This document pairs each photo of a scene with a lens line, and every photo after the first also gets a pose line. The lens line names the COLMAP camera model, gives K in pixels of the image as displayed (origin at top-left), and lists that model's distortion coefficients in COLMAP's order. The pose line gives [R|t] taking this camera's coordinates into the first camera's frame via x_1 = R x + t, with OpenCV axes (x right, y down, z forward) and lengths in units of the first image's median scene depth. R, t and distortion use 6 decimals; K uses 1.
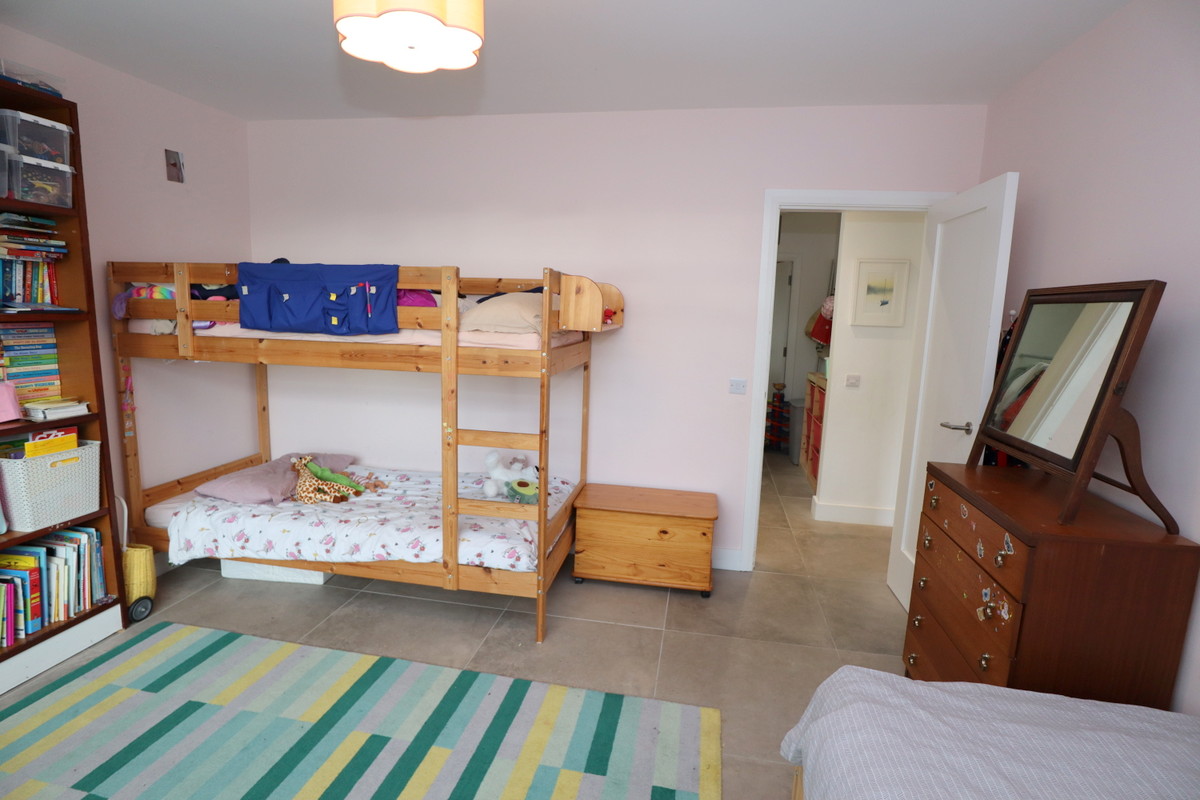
lens RADIAL K [[574.3, 0, 600.0], [0, 574.3, 400.0], [0, 0, 1]] dist [-0.000996, -0.000073]
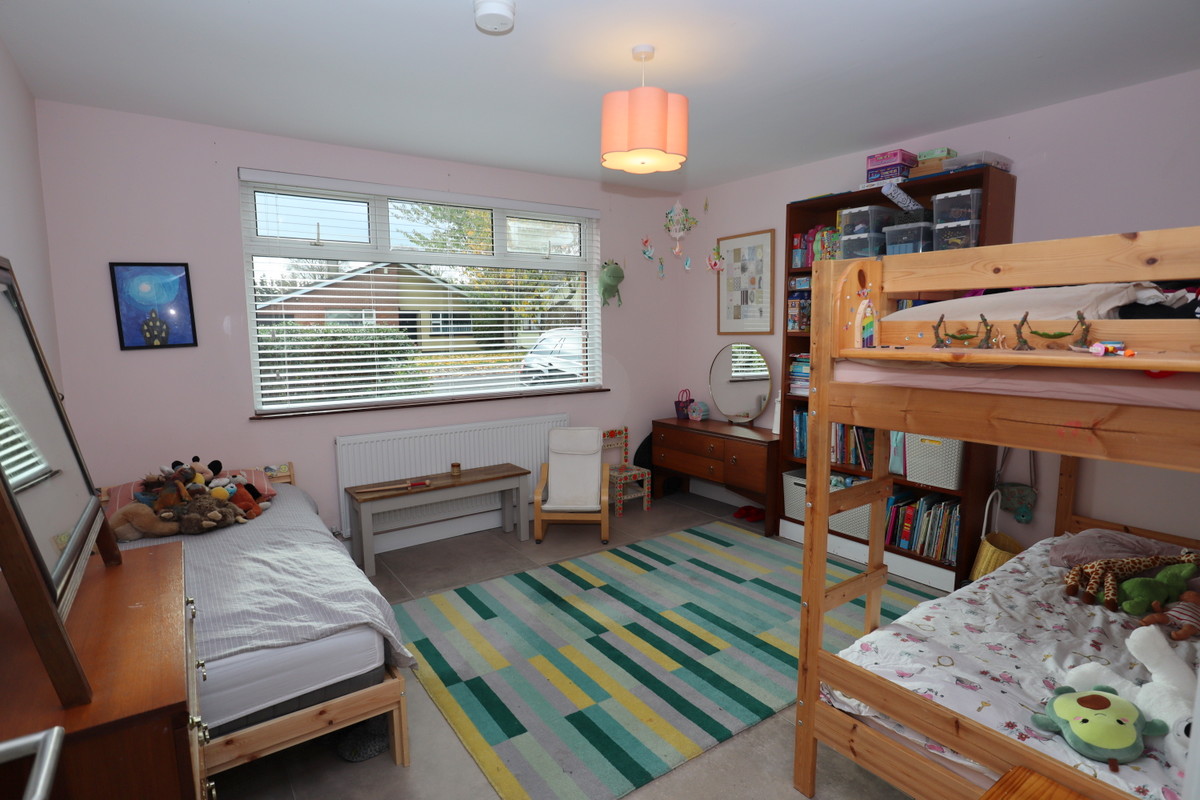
lens RADIAL K [[623.8, 0, 600.0], [0, 623.8, 400.0], [0, 0, 1]] dist [-0.002526, -0.000190]
pose [[-0.699795, 0.060131, -0.711808, 0.694231], [-0.122418, 0.971615, 0.202430, -0.200565], [0.703776, 0.228797, -0.672570, 1.477539]]
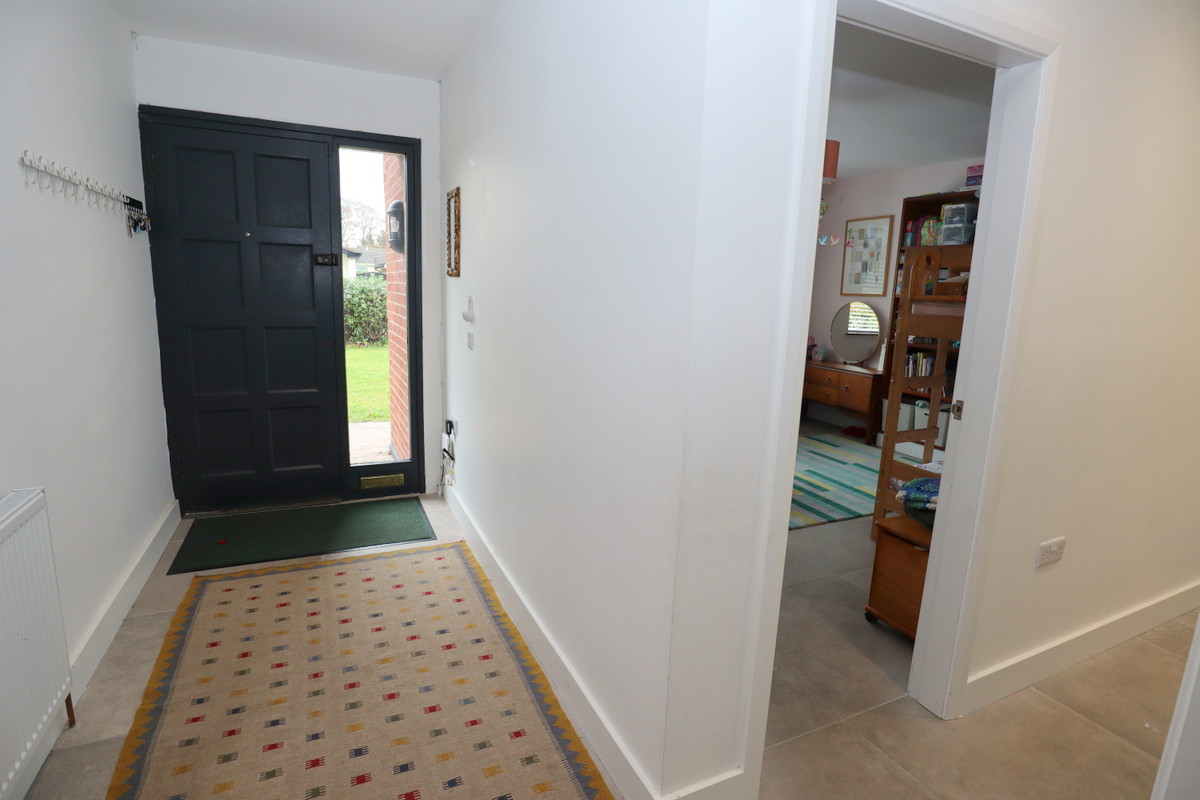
lens RADIAL K [[612.8, 0, 600.0], [0, 612.8, 400.0], [0, 0, 1]] dist [-0.000200, 0.000234]
pose [[-0.809117, 0.051597, -0.585378, 1.413989], [-0.144460, 0.948106, 0.283243, -0.212989], [0.569615, 0.313740, -0.759675, 1.912690]]
